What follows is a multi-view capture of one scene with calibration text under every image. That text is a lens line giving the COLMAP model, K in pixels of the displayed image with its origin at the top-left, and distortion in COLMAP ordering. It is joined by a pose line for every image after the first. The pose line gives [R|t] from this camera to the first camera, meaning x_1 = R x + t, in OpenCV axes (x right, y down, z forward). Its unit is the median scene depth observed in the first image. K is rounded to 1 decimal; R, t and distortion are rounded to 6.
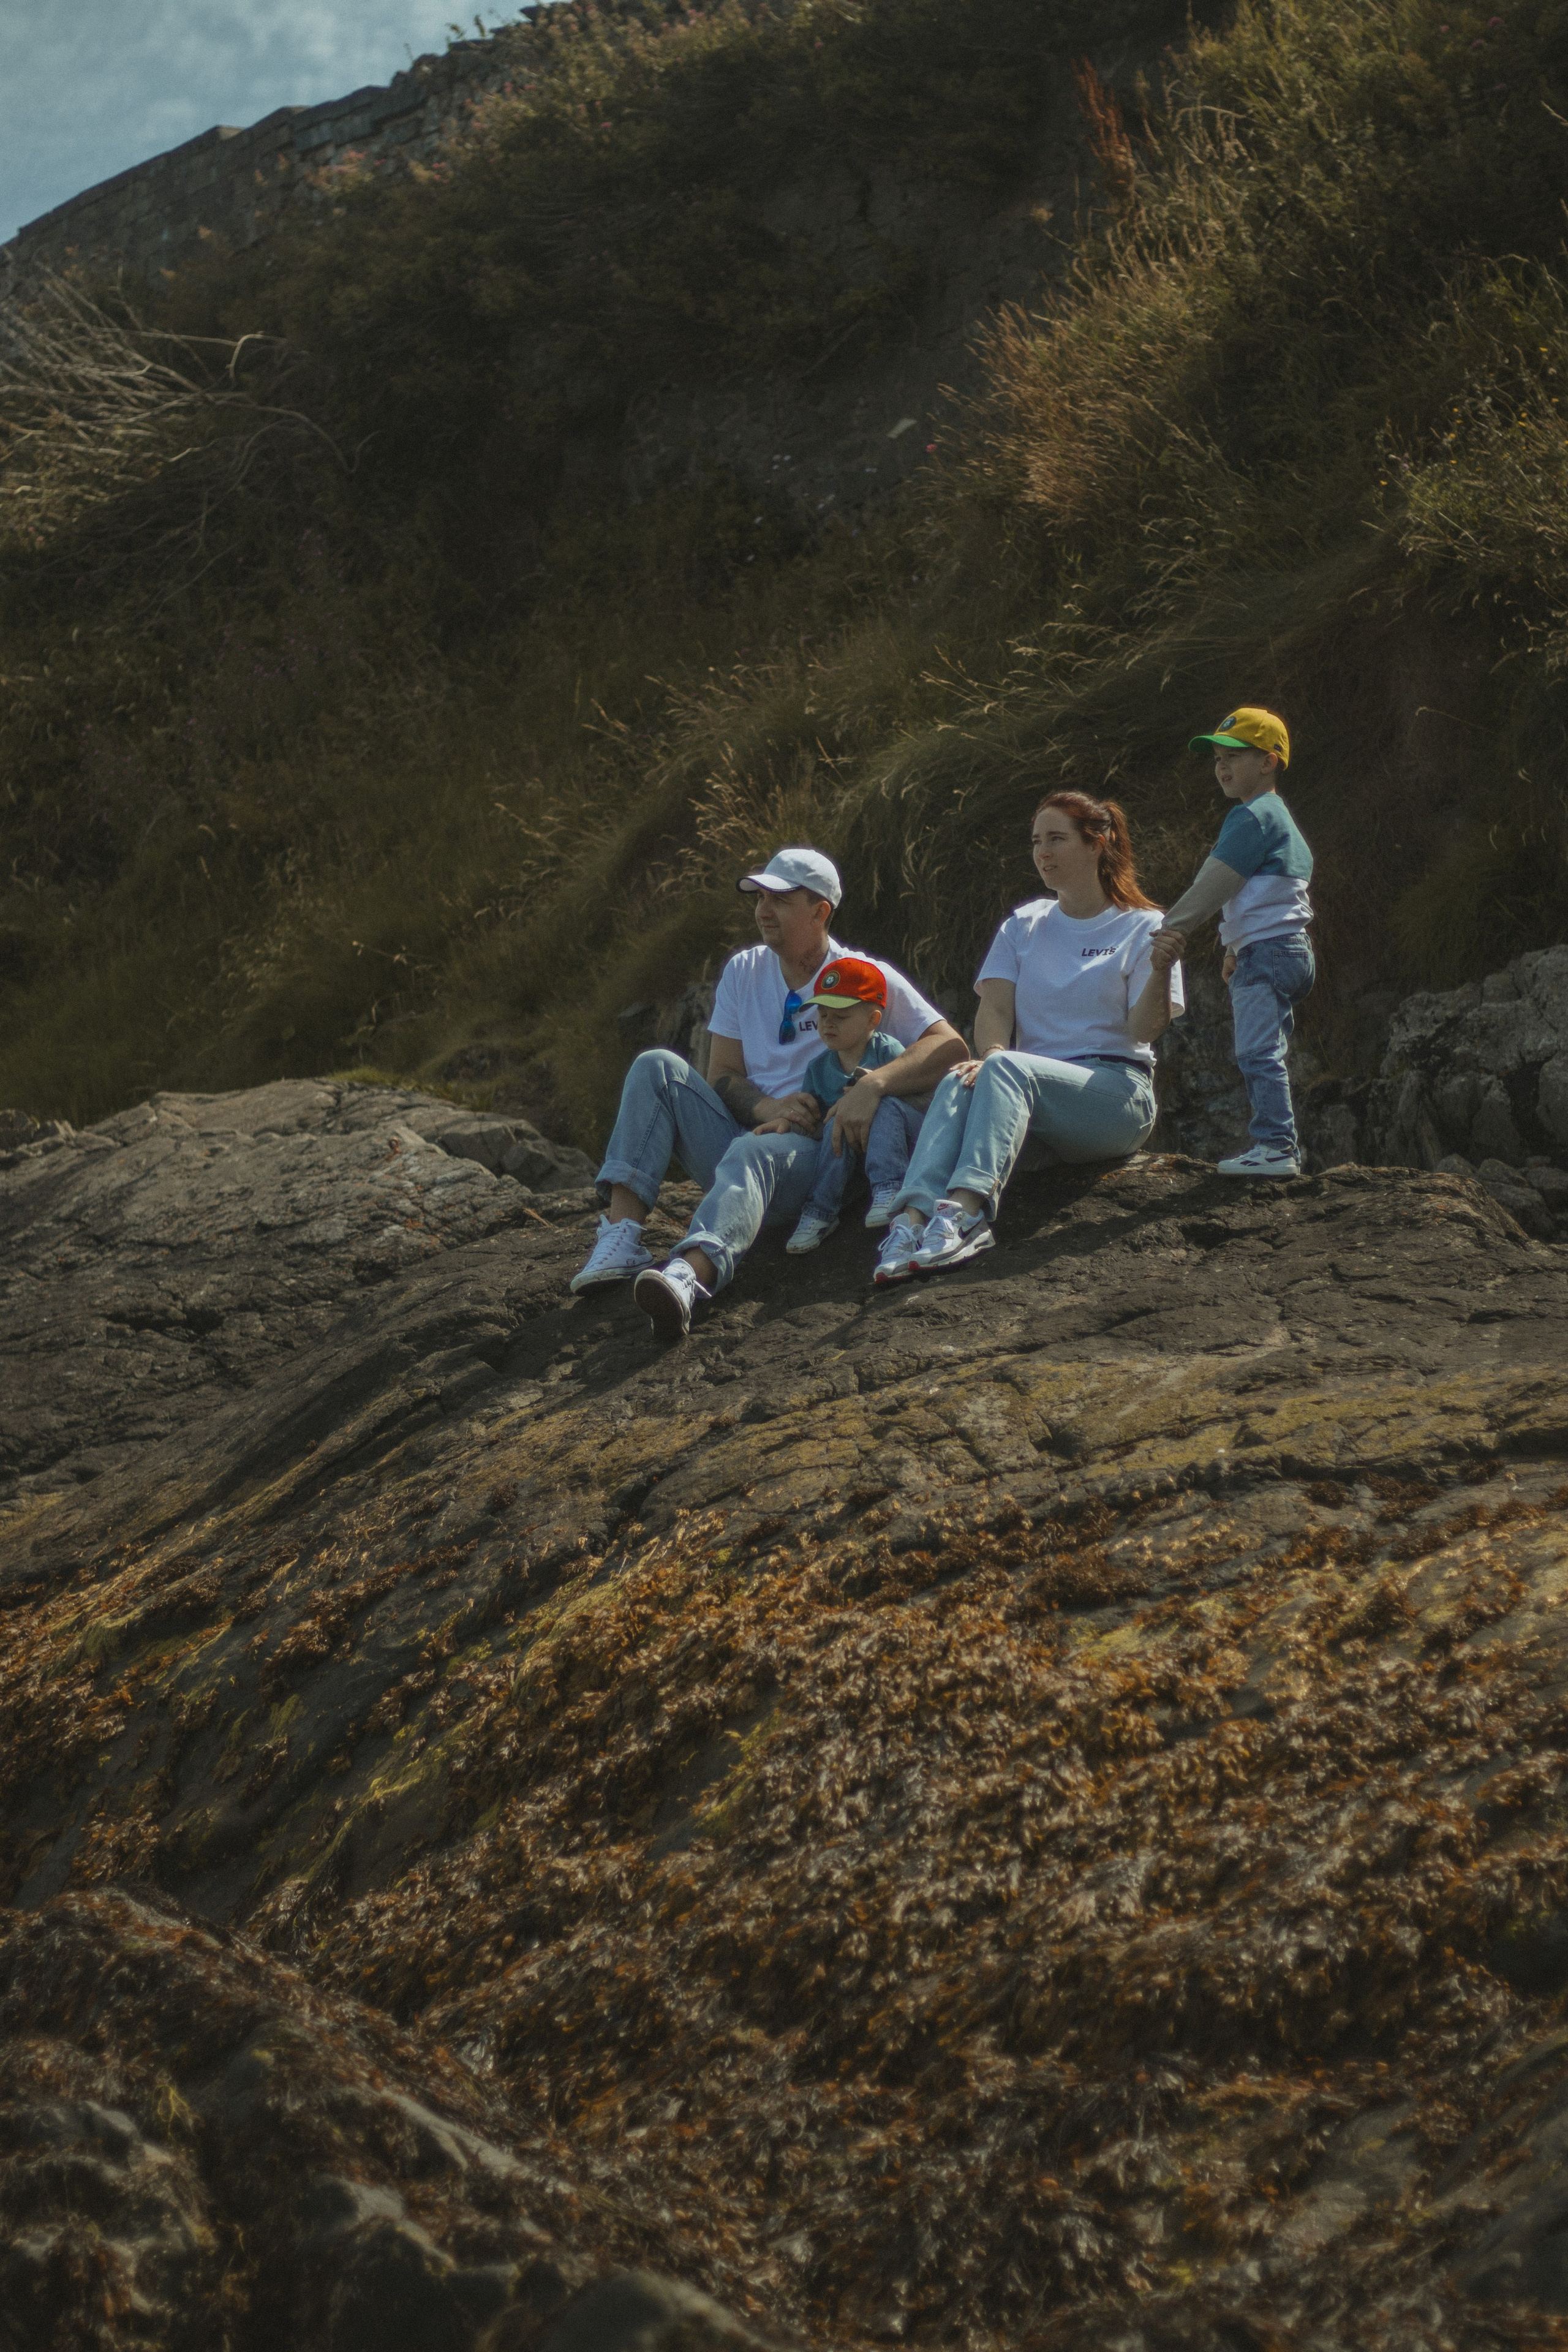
lens RADIAL K [[5437.2, 0, 784.0], [0, 5437.2, 1176.0], [0, 0, 1]] dist [-0.141238, -0.221641]
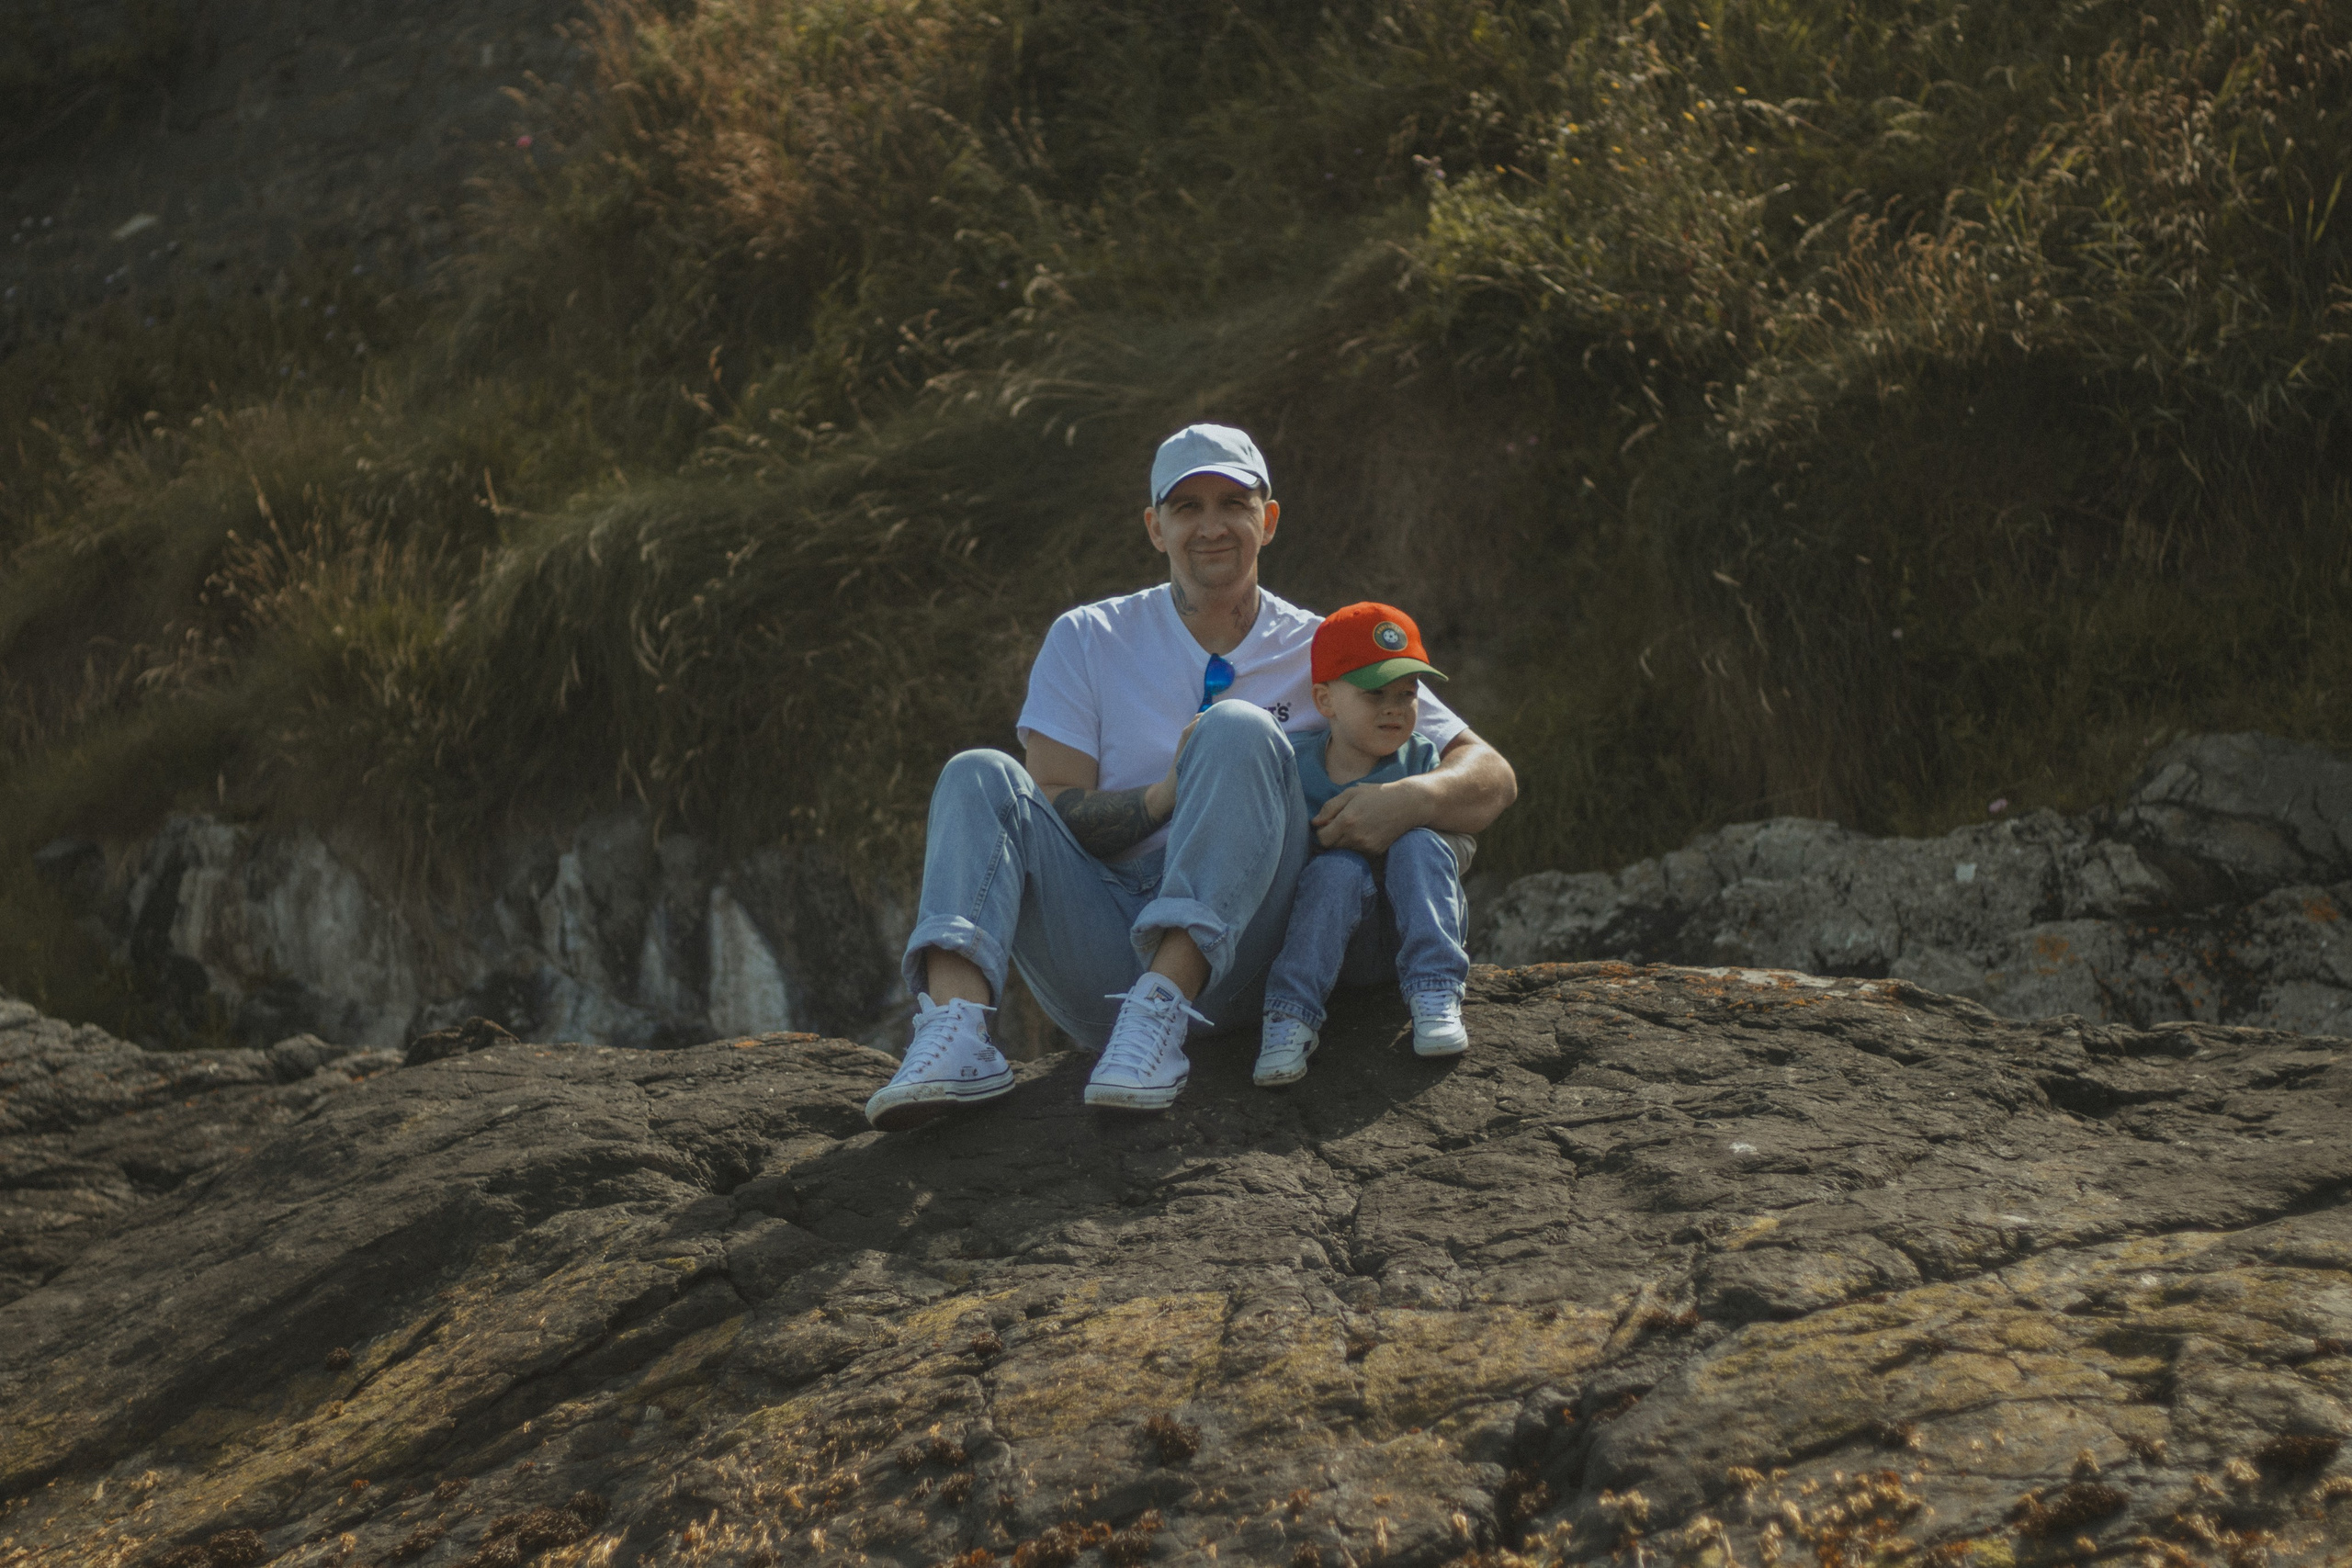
lens RADIAL K [[5436.7, 0, 1176.0], [0, 5436.7, 784.0], [0, 0, 1]] dist [-0.141238, -0.221641]
pose [[0.928224, 0.113709, 0.354218, -0.211591], [-0.075379, 0.989880, -0.120235, 0.051376], [-0.364305, 0.084905, 0.927401, 0.434403]]
